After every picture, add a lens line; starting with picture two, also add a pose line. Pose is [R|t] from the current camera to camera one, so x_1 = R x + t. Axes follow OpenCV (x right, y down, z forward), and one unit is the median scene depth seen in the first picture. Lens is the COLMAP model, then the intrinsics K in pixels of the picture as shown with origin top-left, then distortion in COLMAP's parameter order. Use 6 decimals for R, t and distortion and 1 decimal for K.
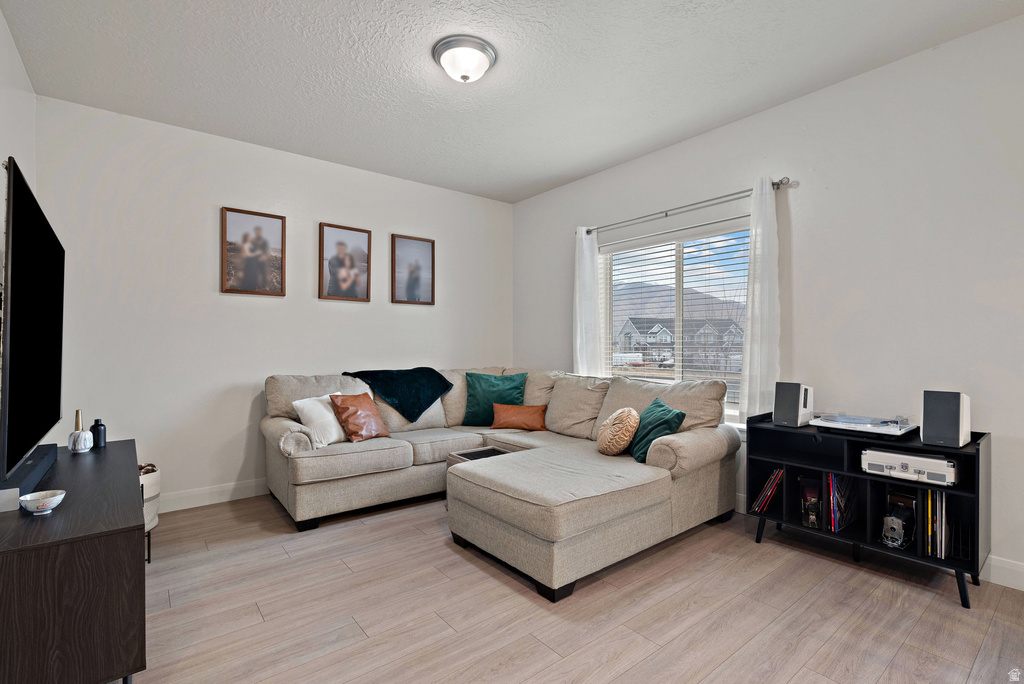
lens RADIAL K [[482.5, 0, 523.1], [0, 482.5, 344.6], [0, 0, 1]] dist [0.002141, 0.001639]
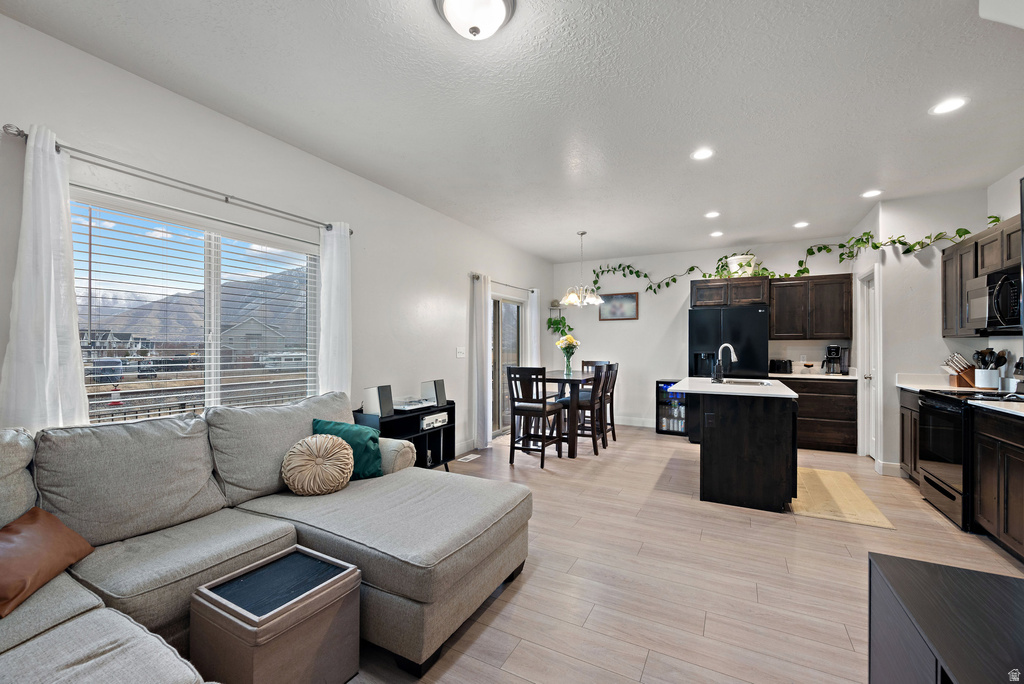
lens RADIAL K [[413.2, 0, 517.2], [0, 413.2, 346.2], [0, 0, 1]] dist [-0.000805, -0.000600]
pose [[-0.390917, 0.002970, 0.920421, -0.572161], [-0.002126, 0.999989, -0.004130, -0.025512], [-0.920423, -0.003571, -0.390906, 0.895025]]
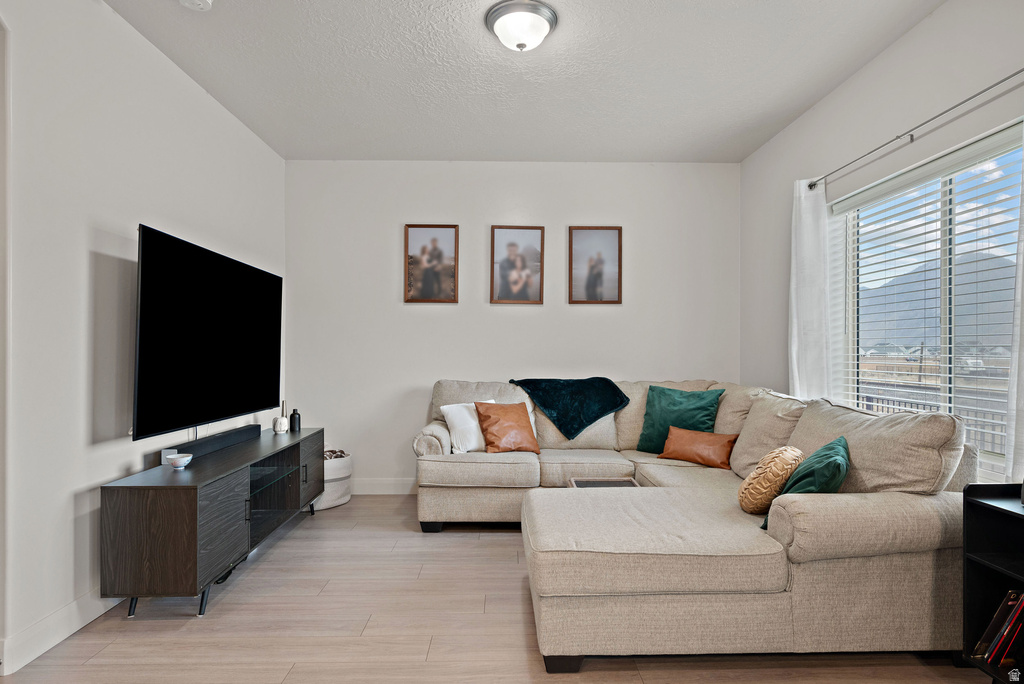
lens RADIAL K [[573.9, 0, 516.3], [0, 573.9, 350.2], [0, 0, 1]] dist [0.000370, -0.000772]
pose [[0.786480, 0.002298, -0.617611, 0.383045], [-0.003423, 0.999994, -0.000638, -0.000132], [0.617606, 0.002616, 0.786483, 0.135738]]
